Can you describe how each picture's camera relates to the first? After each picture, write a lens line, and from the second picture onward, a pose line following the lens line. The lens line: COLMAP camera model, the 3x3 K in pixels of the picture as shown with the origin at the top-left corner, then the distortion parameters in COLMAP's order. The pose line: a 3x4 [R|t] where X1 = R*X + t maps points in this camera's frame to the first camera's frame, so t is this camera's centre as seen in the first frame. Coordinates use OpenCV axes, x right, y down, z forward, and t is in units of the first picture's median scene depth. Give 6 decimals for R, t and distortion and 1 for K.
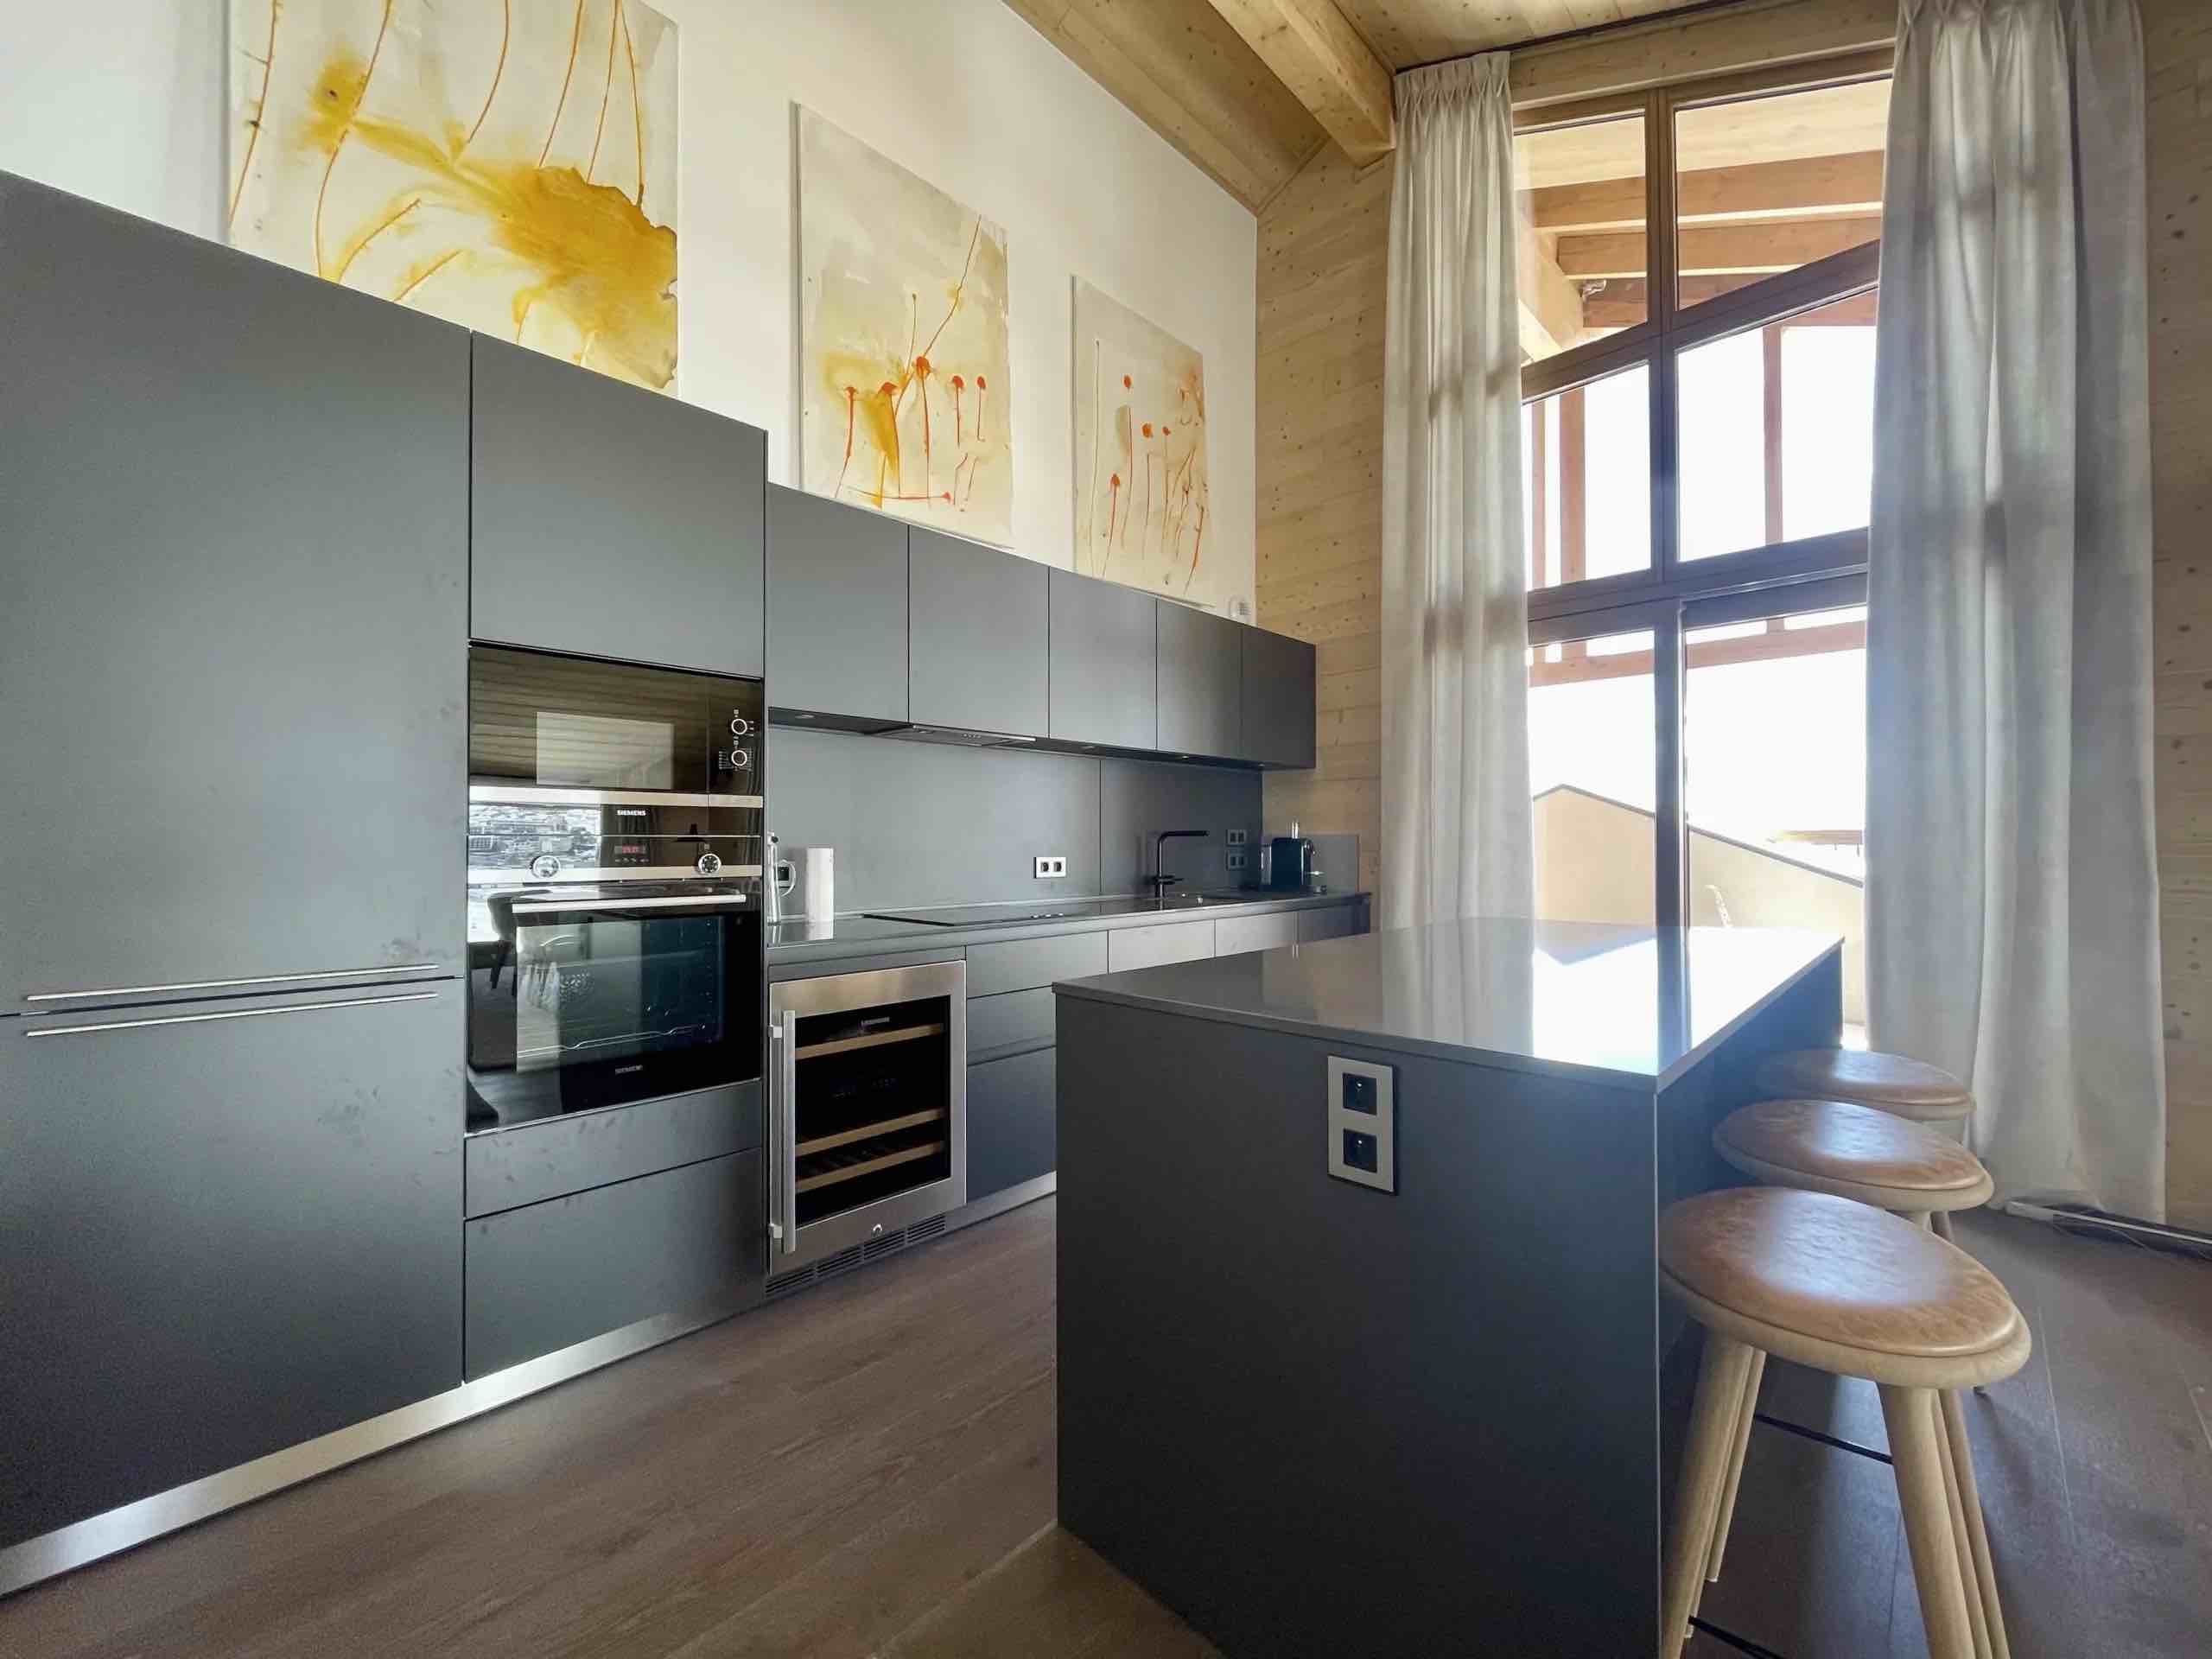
lens RADIAL K [[899.3, 0, 1116.0], [0, 899.3, 833.5], [0, 0, 1]] dist [-0.017701, 0.005640]
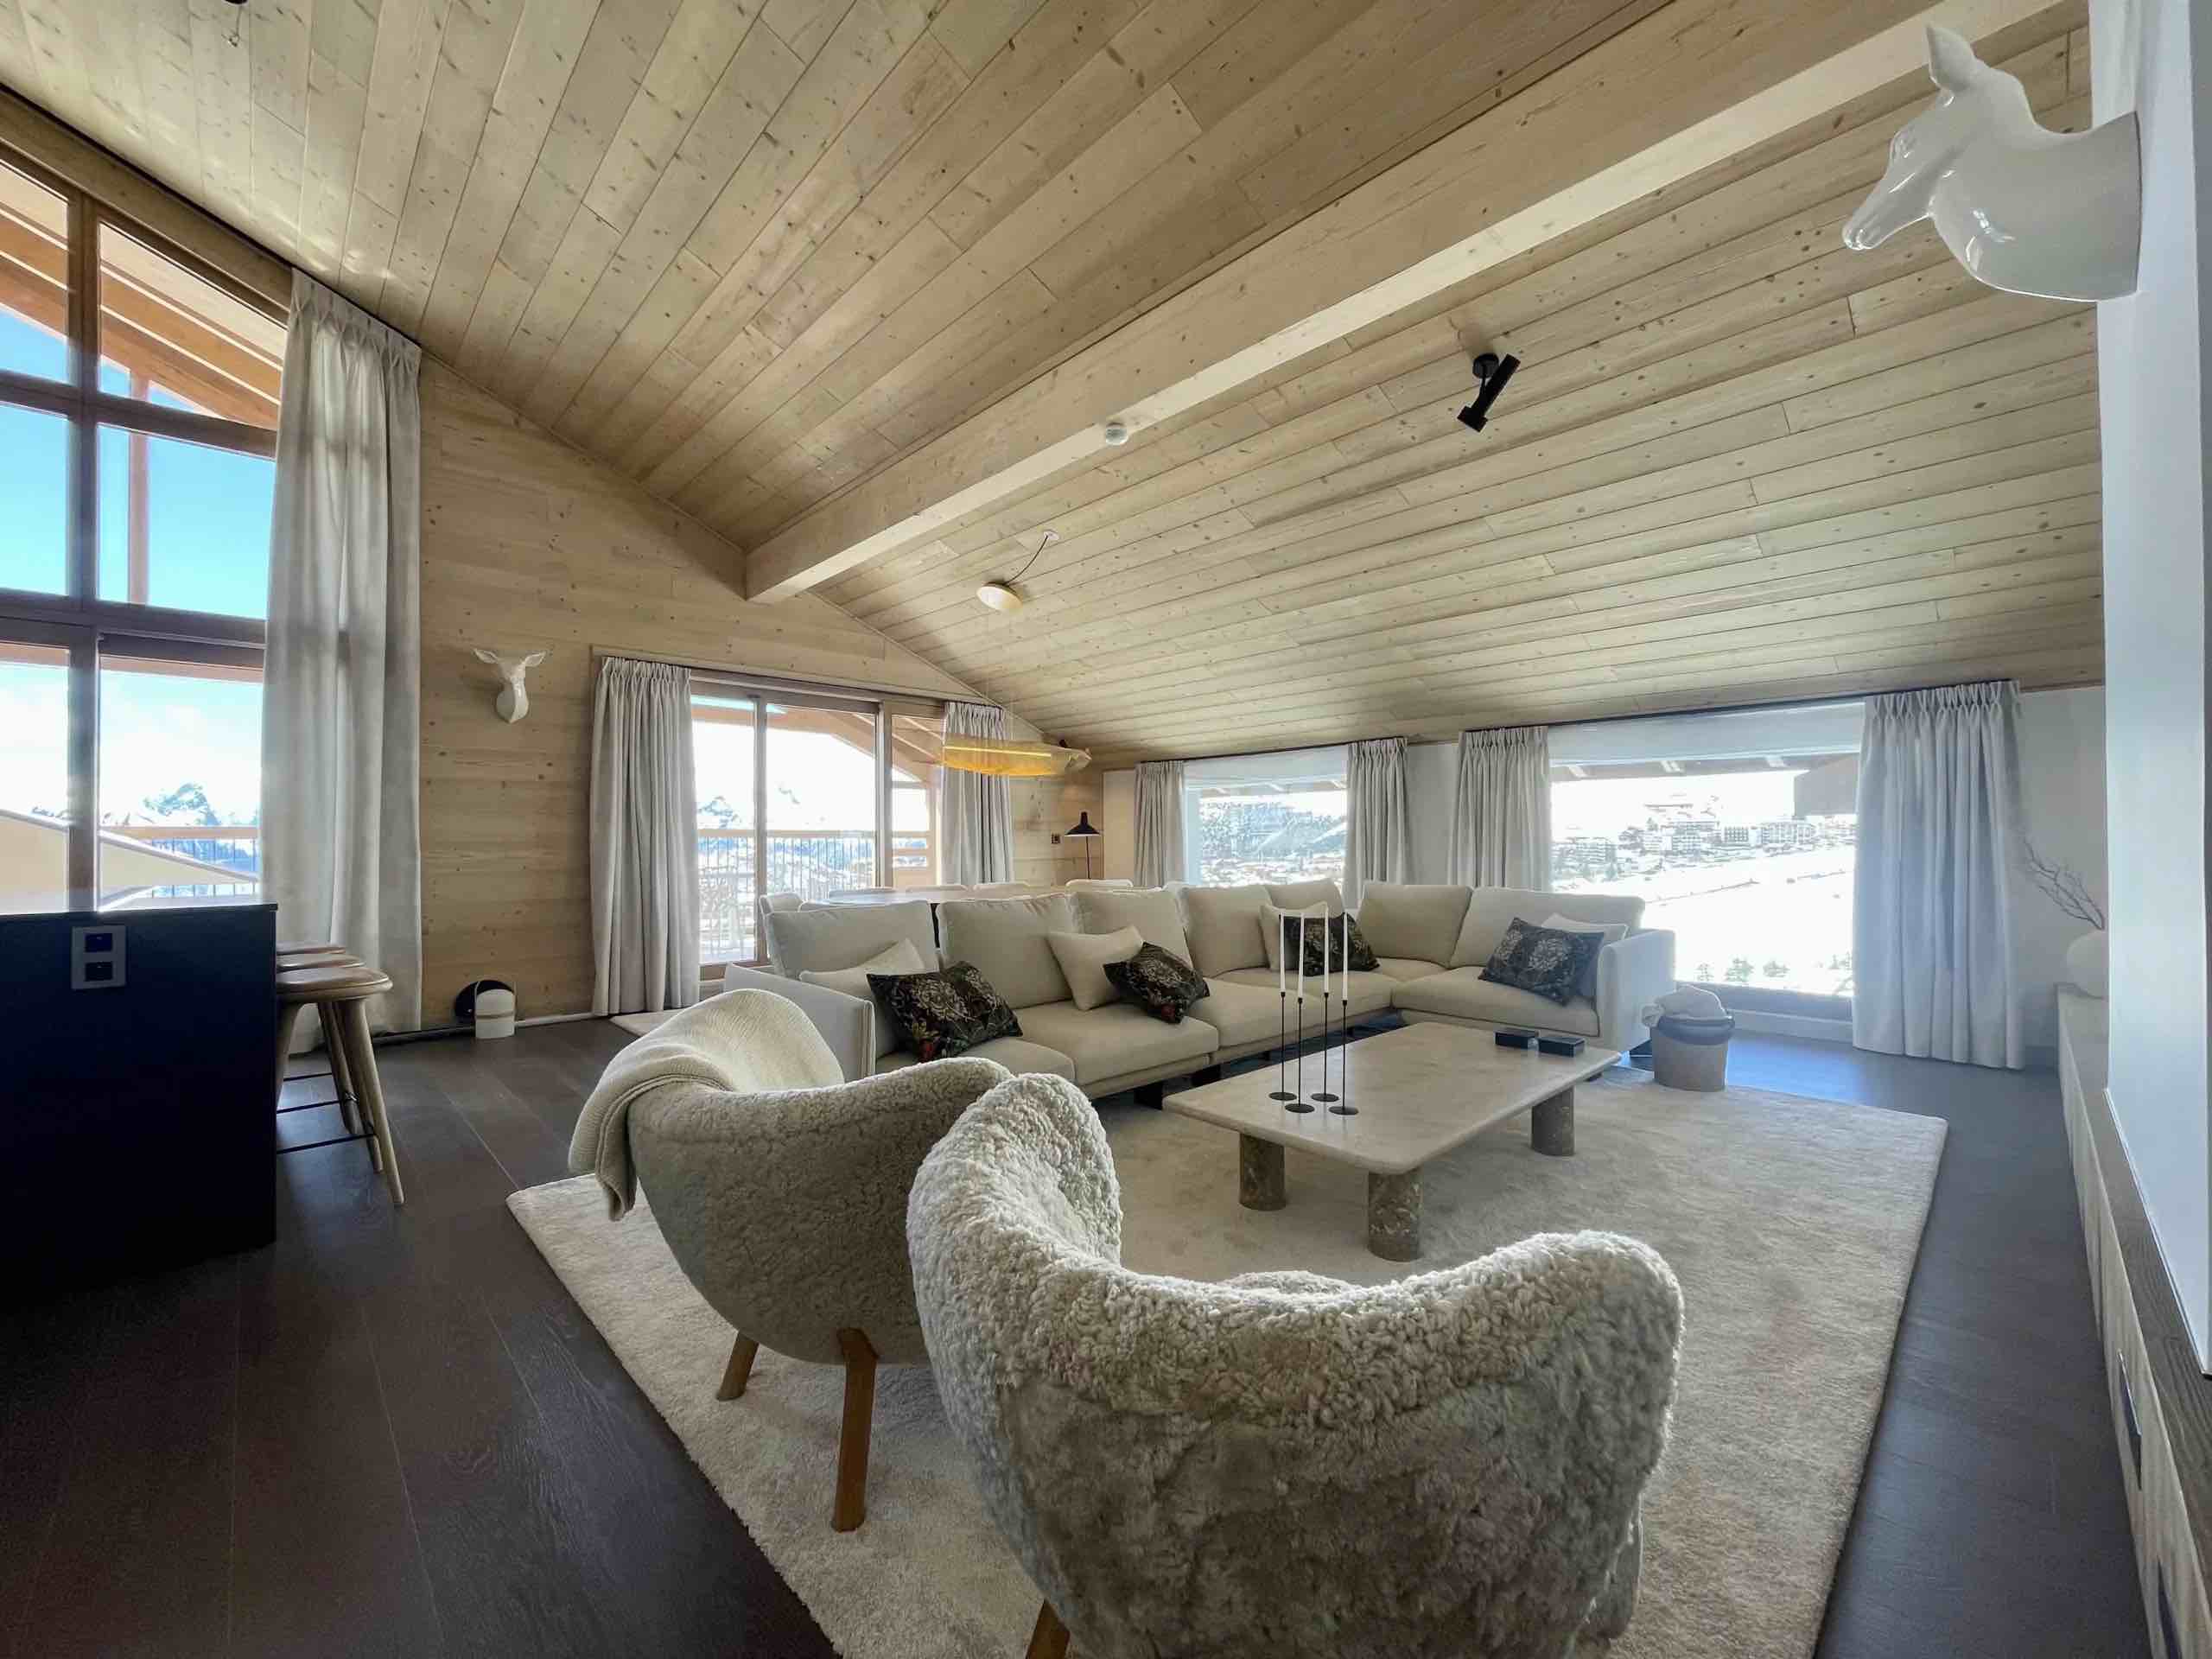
lens RADIAL K [[884.1, 0, 1099.1], [0, 884.1, 834.1], [0, 0, 1]] dist [-0.001891, -0.000402]
pose [[0.058459, 0.011859, 0.998219, -0.568142], [-0.004783, 0.999921, -0.011599, 0.024088], [-0.998278, -0.004096, 0.058512, -0.508195]]
